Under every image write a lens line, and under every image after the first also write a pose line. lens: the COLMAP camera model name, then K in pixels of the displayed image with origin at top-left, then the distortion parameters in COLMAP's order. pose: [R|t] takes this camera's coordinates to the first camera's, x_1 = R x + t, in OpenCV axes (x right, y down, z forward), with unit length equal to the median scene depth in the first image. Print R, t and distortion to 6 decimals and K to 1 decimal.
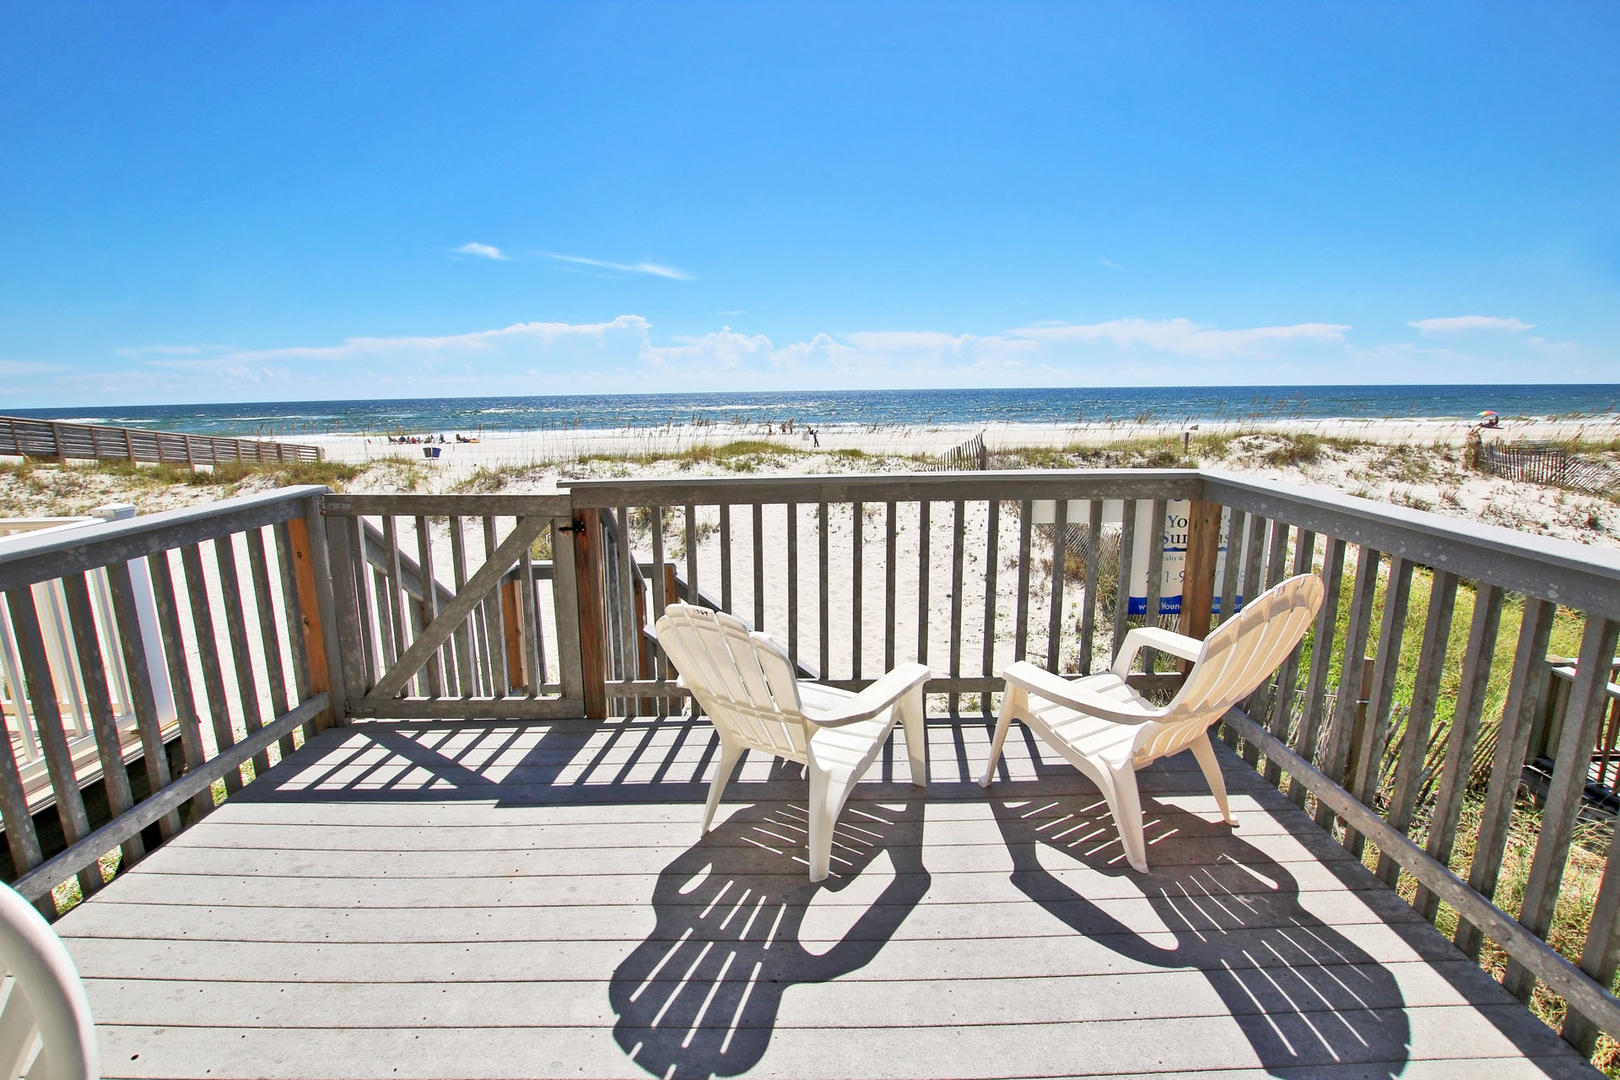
lens RADIAL K [[746.1, 0, 810.0], [0, 746.1, 540.0], [0, 0, 1]] dist [-0.025065, -0.000224]
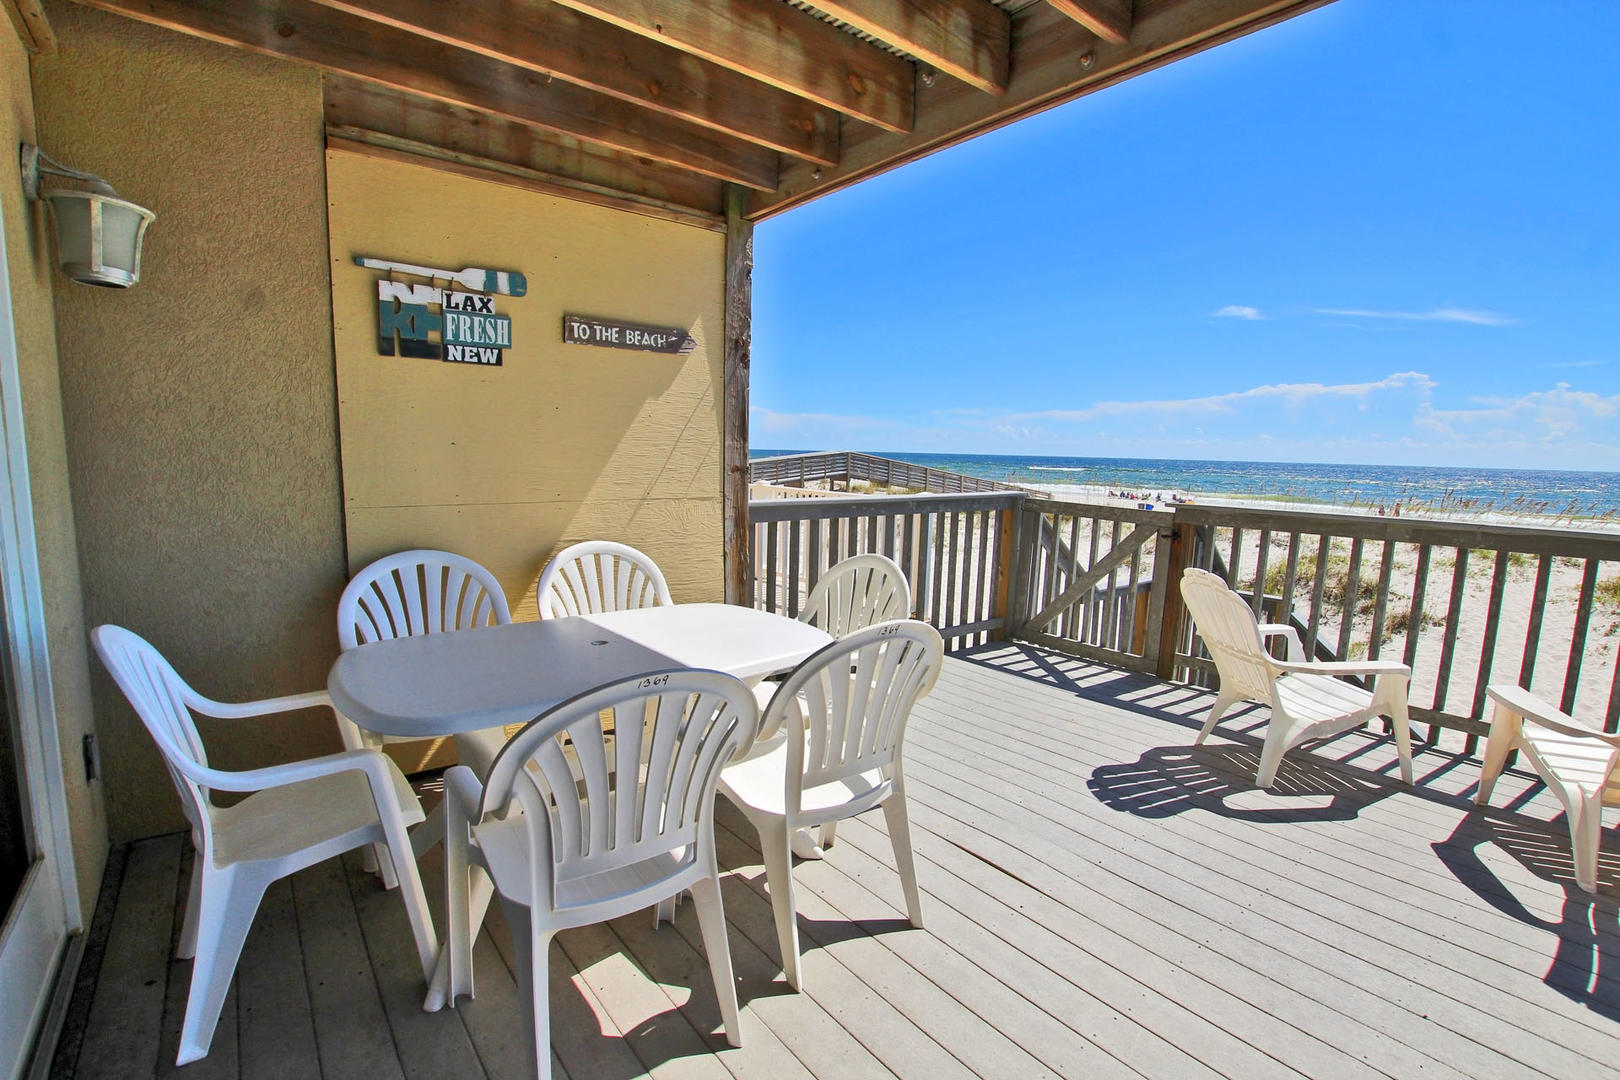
lens RADIAL K [[746.1, 0, 810.0], [0, 746.1, 540.0], [0, 0, 1]] dist [-0.025065, -0.000224]
pose [[0.617050, 0.125230, -0.776895, 0.351975], [-0.188037, 0.982121, 0.008963, 0.108223], [0.764128, 0.140554, 0.629566, -0.402460]]
